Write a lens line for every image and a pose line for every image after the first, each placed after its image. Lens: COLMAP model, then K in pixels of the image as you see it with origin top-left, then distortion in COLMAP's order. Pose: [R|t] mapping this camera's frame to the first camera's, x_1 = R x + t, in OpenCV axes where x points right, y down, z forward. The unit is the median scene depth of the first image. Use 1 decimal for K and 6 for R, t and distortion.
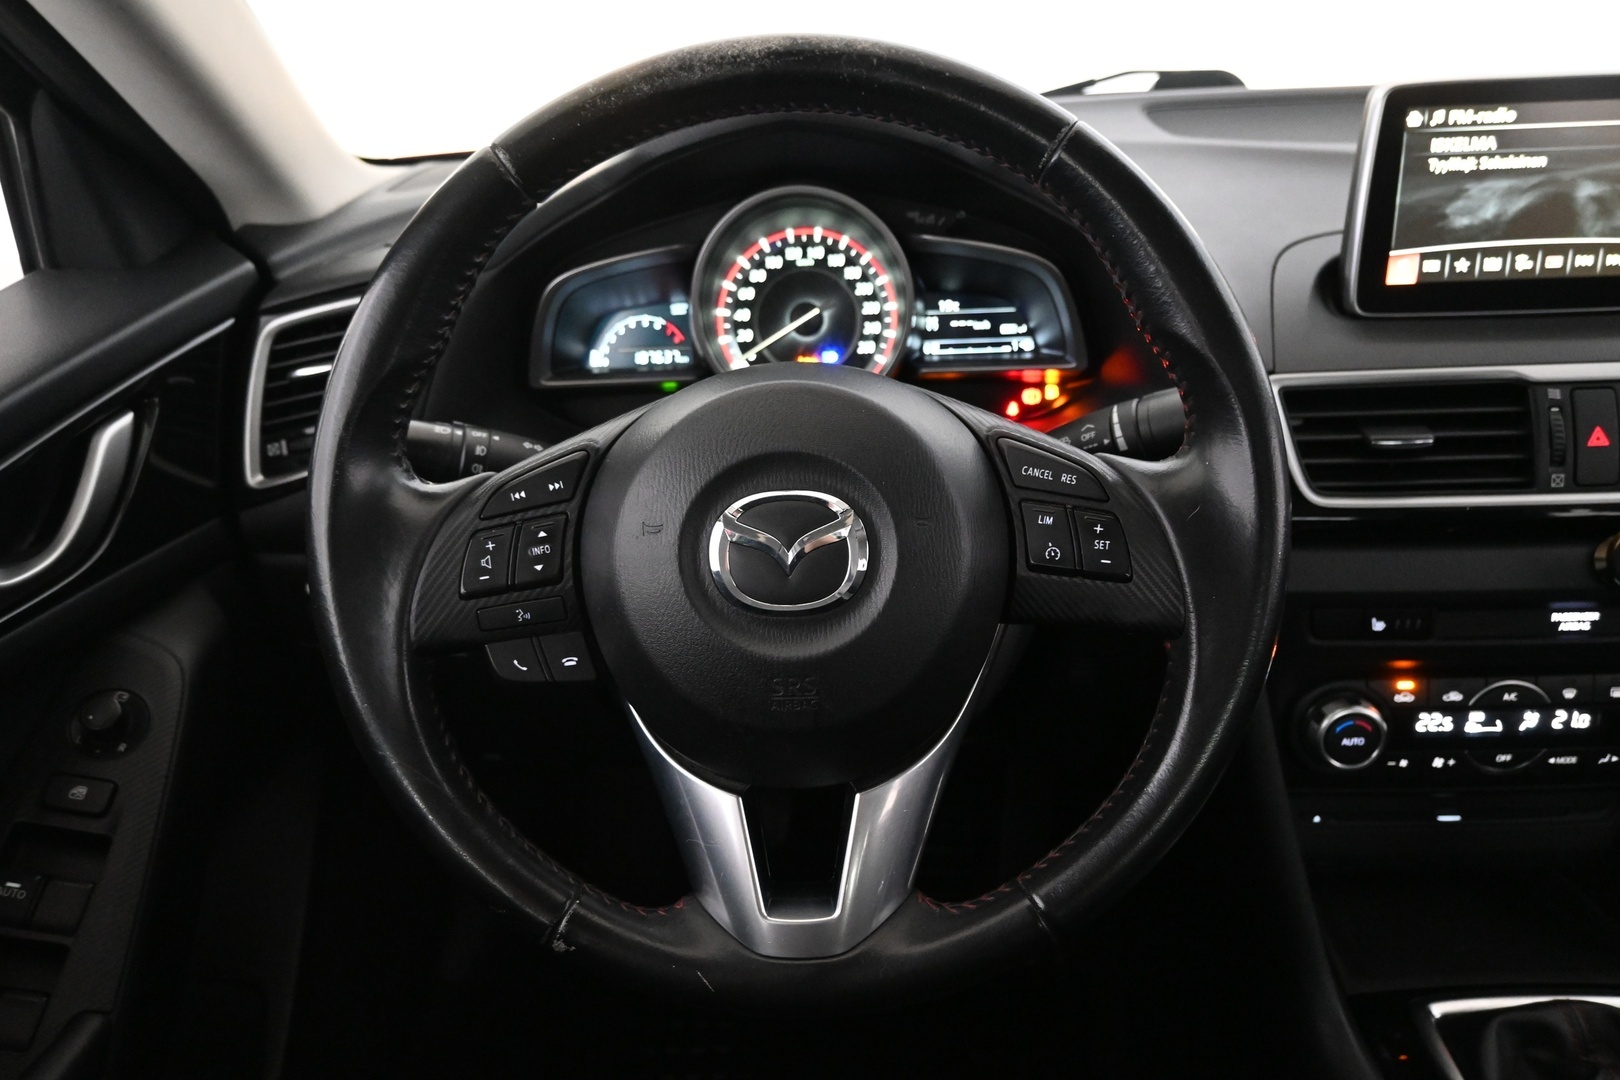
lens RADIAL K [[1216.7, 0, 817.0], [0, 1216.7, 537.9], [0, 0, 1]] dist [0.006829, -0.011525]
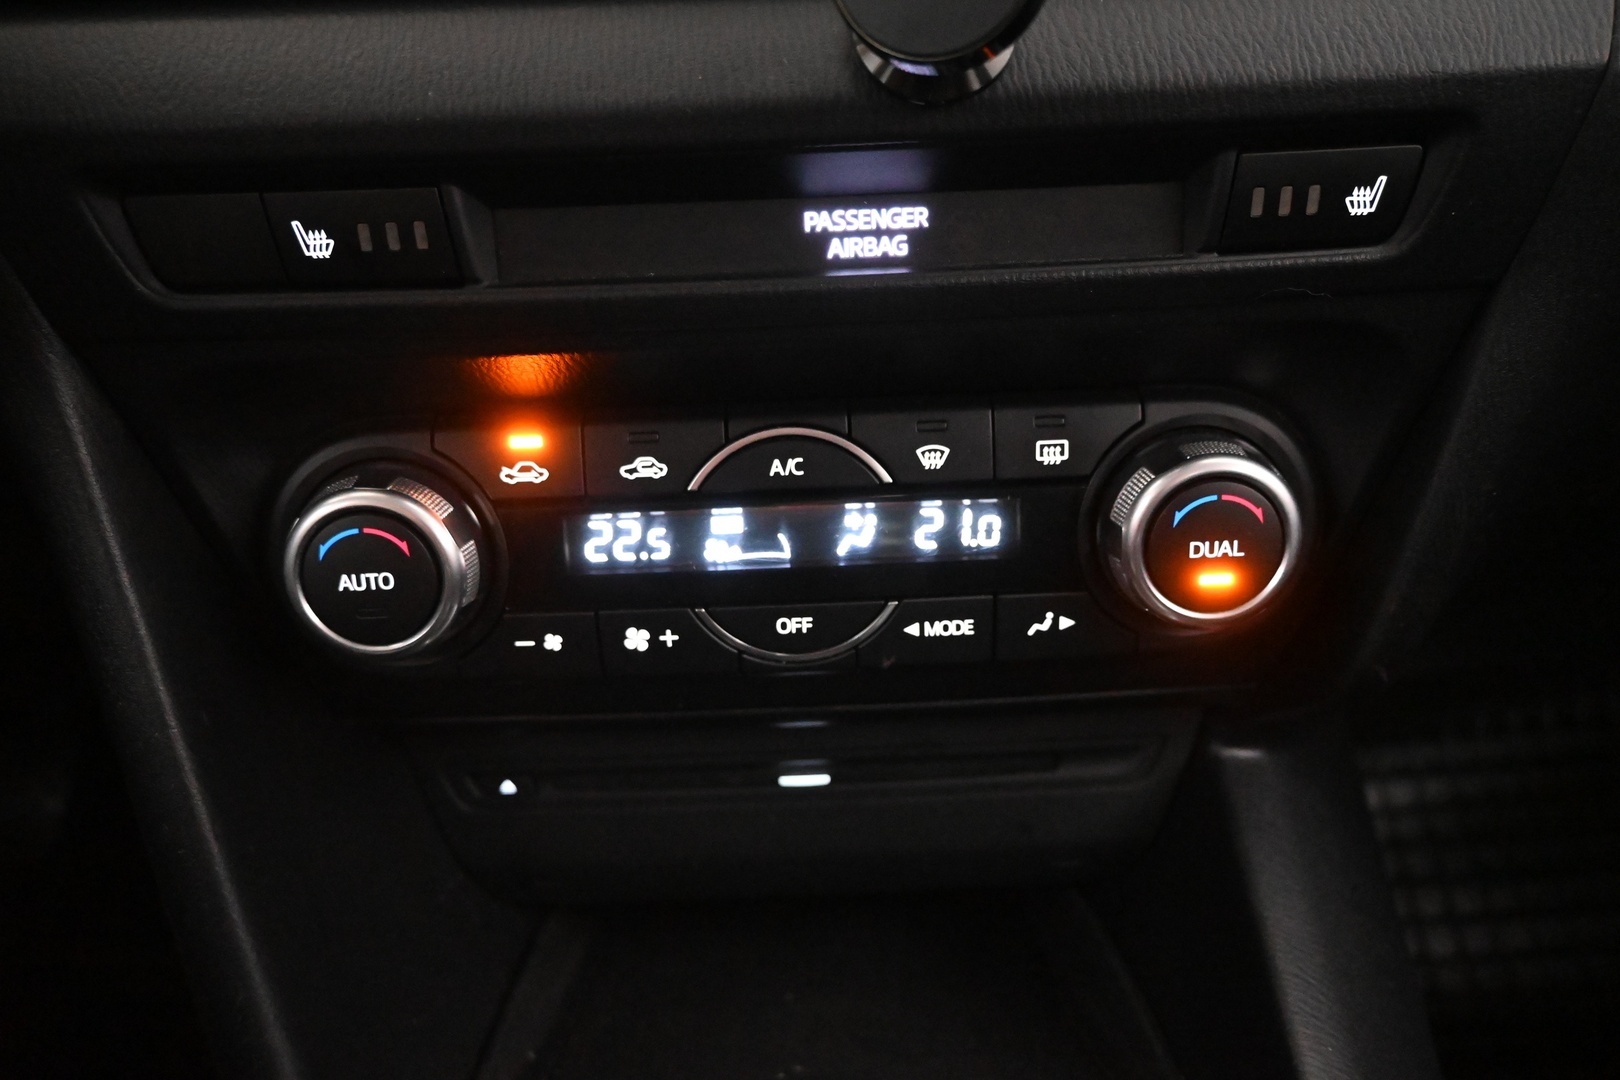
lens RADIAL K [[1249.9, 0, 806.7], [0, 1249.9, 510.6], [0, 0, 1]] dist [-0.005159, 0.006258]
pose [[0.999514, -0.012508, 0.028565, 0.578348], [0.012639, 0.999910, -0.004395, 0.150305], [-0.028507, 0.004754, 0.999582, 0.608206]]
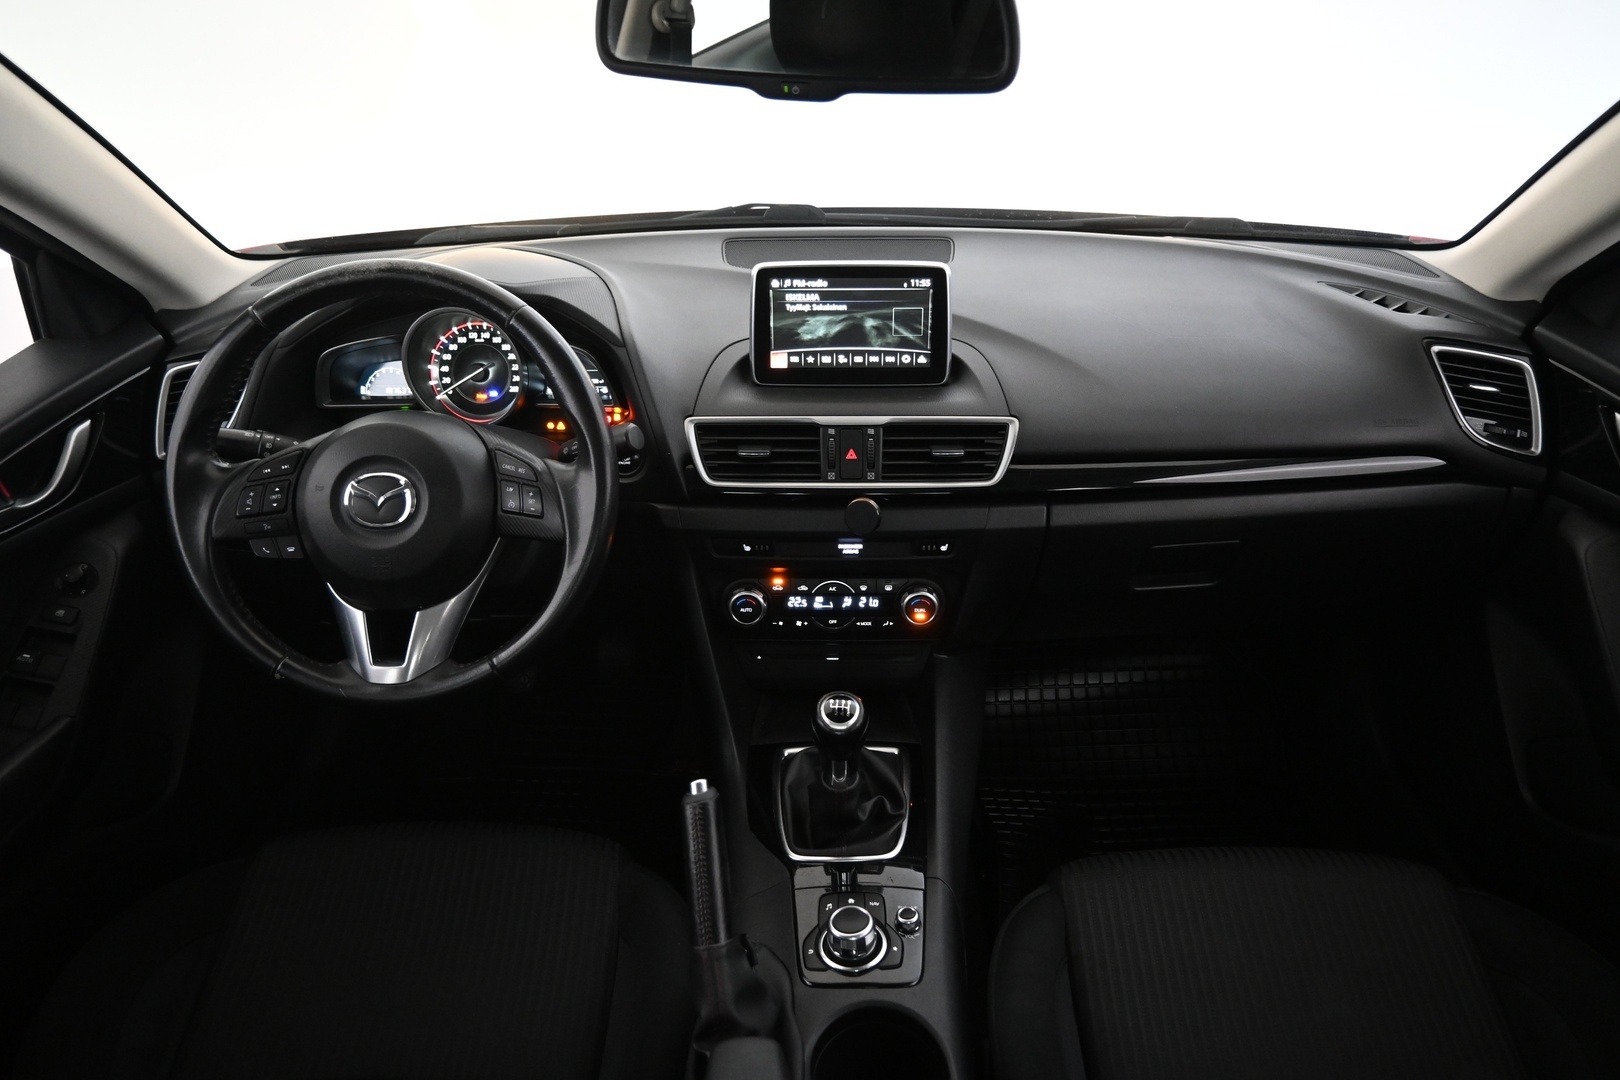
lens RADIAL K [[1115.2, 0, 817.5], [0, 1115.2, 543.5], [0, 0, 1]] dist [0.010488, -0.012068]
pose [[0.999386, 0.026567, 0.022851, 0.516916], [-0.027504, 0.998751, 0.041706, -0.012042], [-0.021714, -0.042308, 0.998869, -0.747550]]
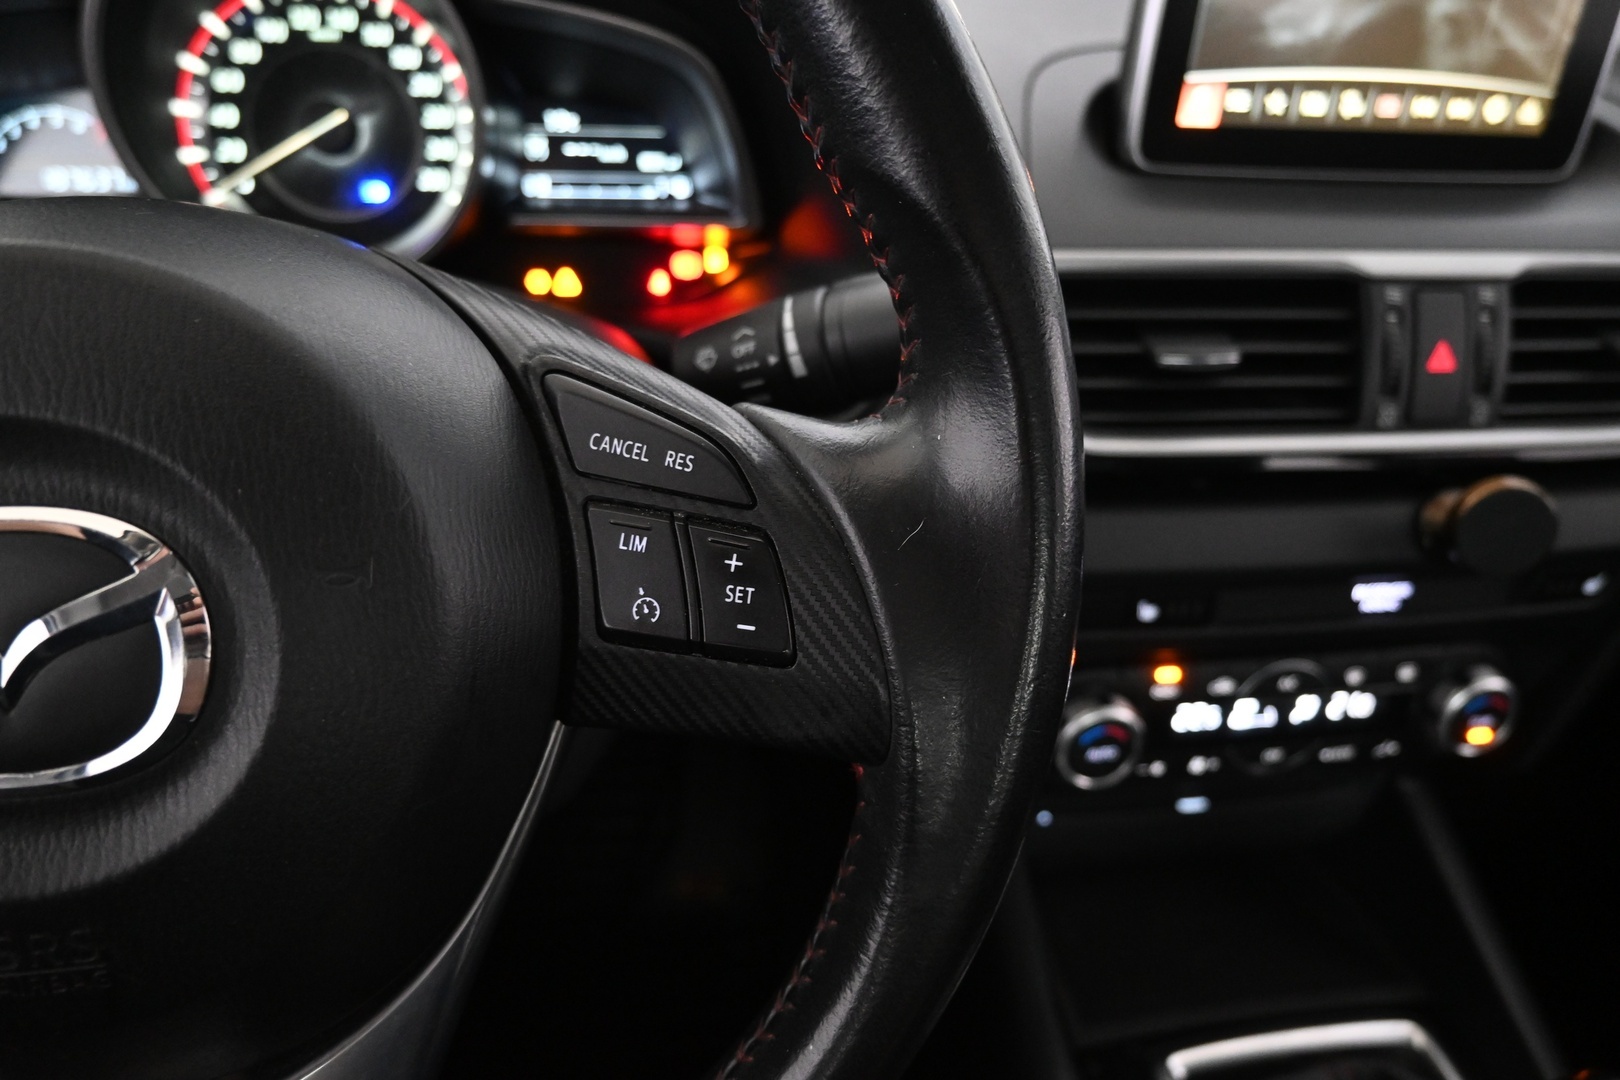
lens RADIAL K [[1115.2, 0, 811.4], [0, 1115.2, 534.0], [0, 0, 1]] dist [0.010488, -0.012068]
pose [[0.975701, -0.017532, 0.218402, 0.118431], [-0.013796, 0.989900, 0.141096, -0.063507], [-0.218670, -0.140680, 0.965605, 0.397696]]
